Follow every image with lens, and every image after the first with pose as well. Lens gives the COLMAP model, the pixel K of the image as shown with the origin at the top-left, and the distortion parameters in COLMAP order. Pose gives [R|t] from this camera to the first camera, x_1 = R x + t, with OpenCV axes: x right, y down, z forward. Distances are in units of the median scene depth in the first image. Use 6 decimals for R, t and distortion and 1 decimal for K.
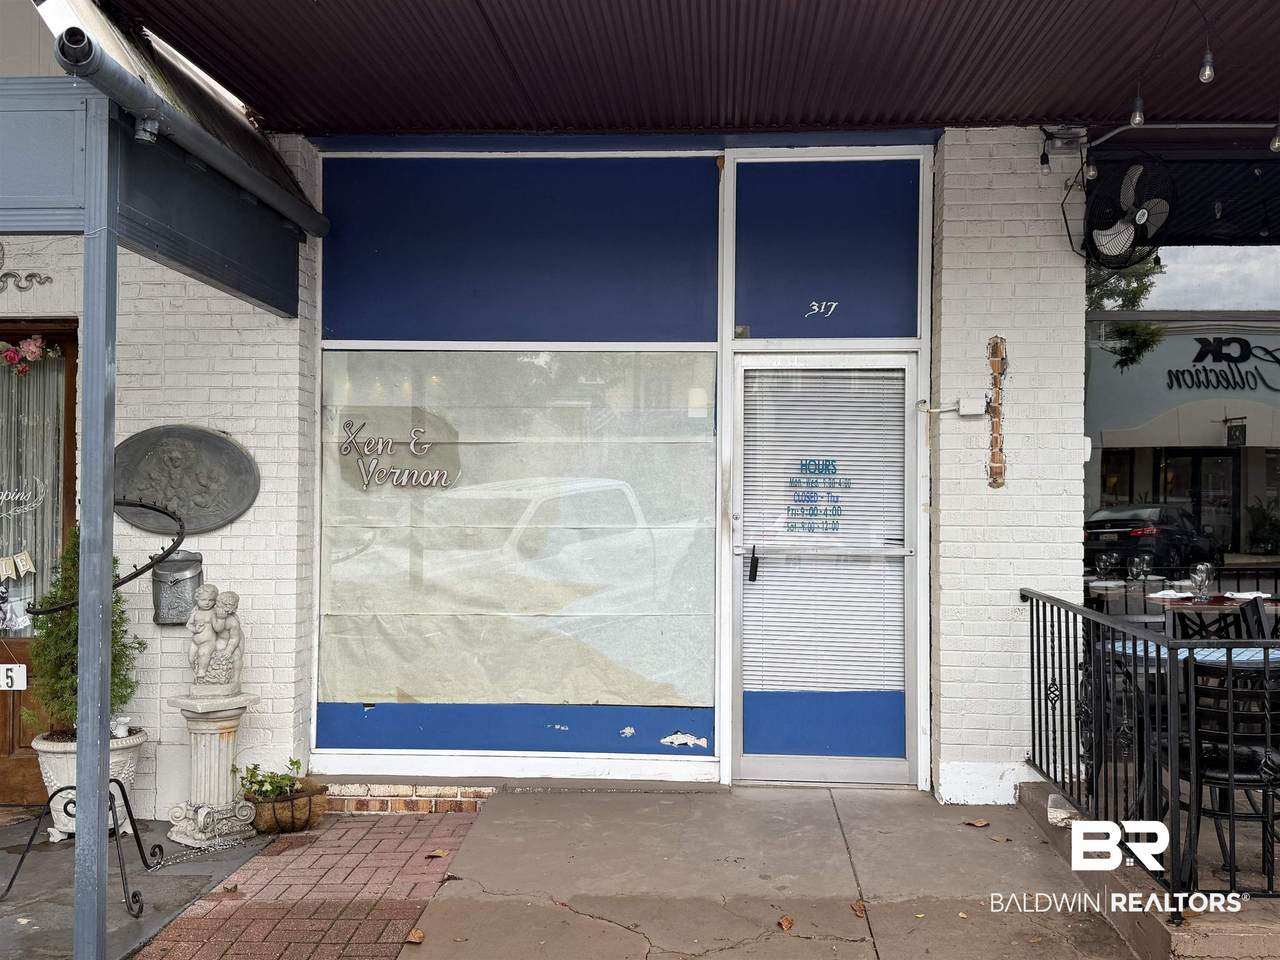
lens RADIAL K [[1308.1, 0, 664.5], [0, 1308.1, 474.7], [0, 0, 1]] dist [0.190568, -0.436030]
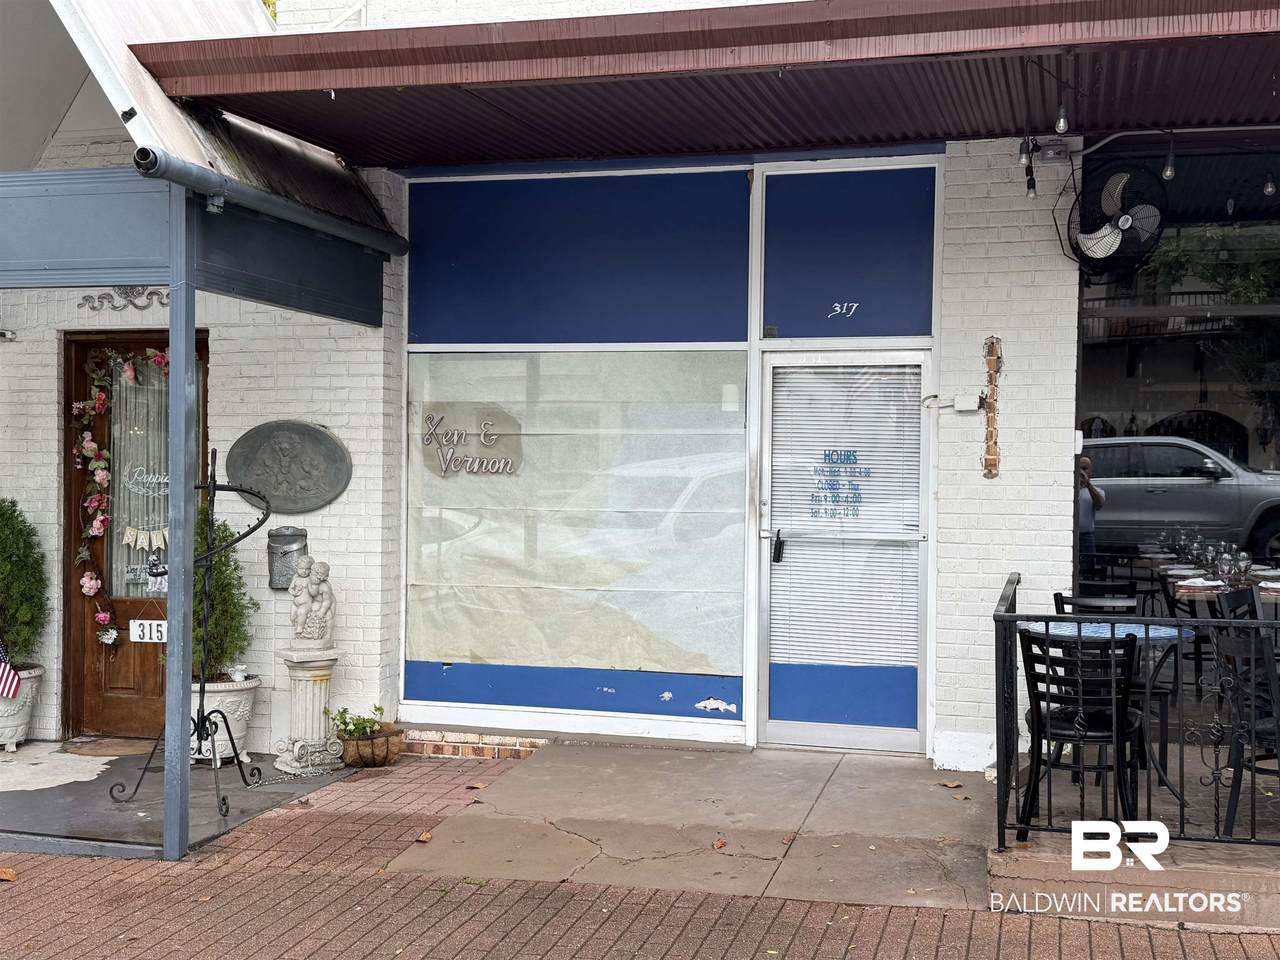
lens RADIAL K [[1525.7, 0, 640.0], [0, 1525.7, 480.0], [0, 0, 1]] dist [0.137100, 0.003956]
pose [[0.977705, 0.006342, -0.209887, 0.224170], [-0.001016, 0.999675, 0.025473, -0.019361], [0.209981, -0.024692, 0.977394, -0.262351]]
